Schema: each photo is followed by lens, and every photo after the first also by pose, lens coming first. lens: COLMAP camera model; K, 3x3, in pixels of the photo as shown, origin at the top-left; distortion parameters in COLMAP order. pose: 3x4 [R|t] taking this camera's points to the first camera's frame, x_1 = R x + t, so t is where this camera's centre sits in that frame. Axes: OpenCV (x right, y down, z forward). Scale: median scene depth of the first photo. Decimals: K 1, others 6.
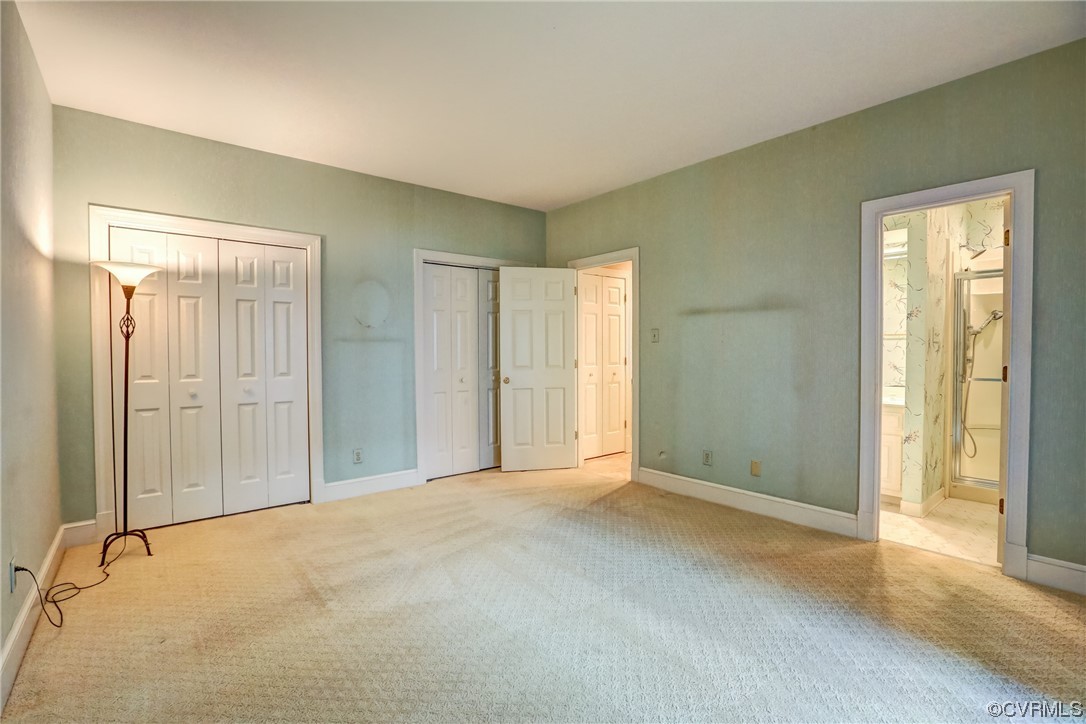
lens RADIAL K [[494.0, 0, 564.9], [0, 494.0, 355.8], [0, 0, 1]] dist [-0.045709, 0.013812]
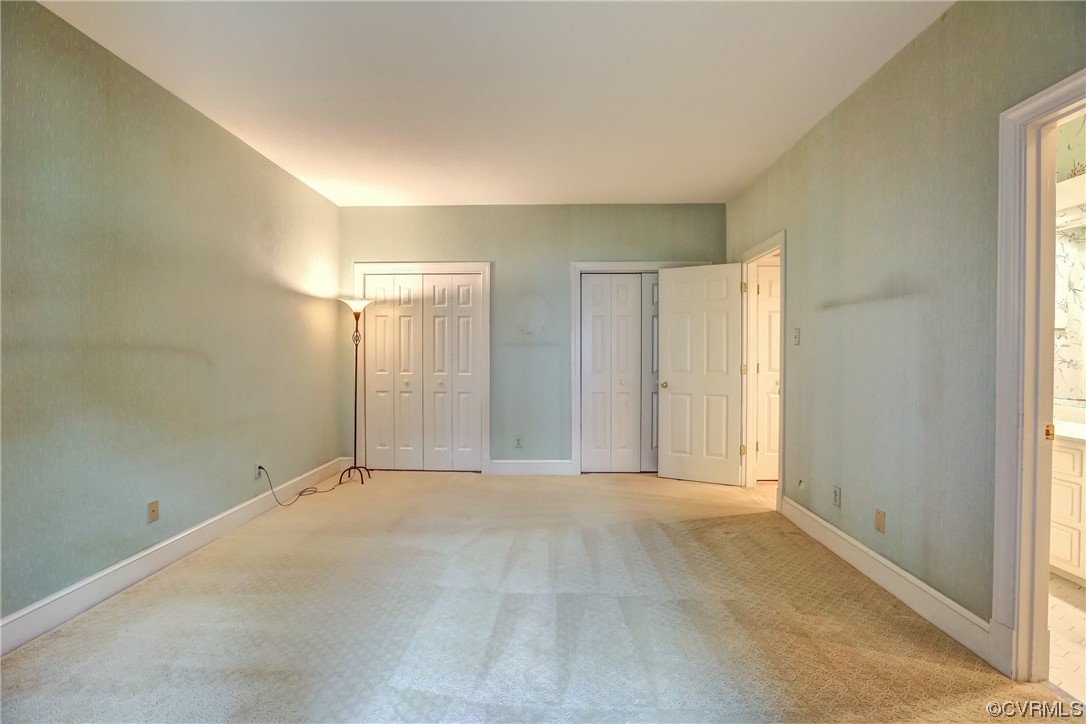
lens RADIAL K [[494.0, 0, 537.3], [0, 494.0, 357.9], [0, 0, 1]] dist [-0.045709, 0.013812]
pose [[0.750523, 0.009801, -0.660772, 0.432209], [-0.011166, 0.999935, 0.002149, -0.003330], [0.660750, 0.005765, 0.750584, 0.126786]]
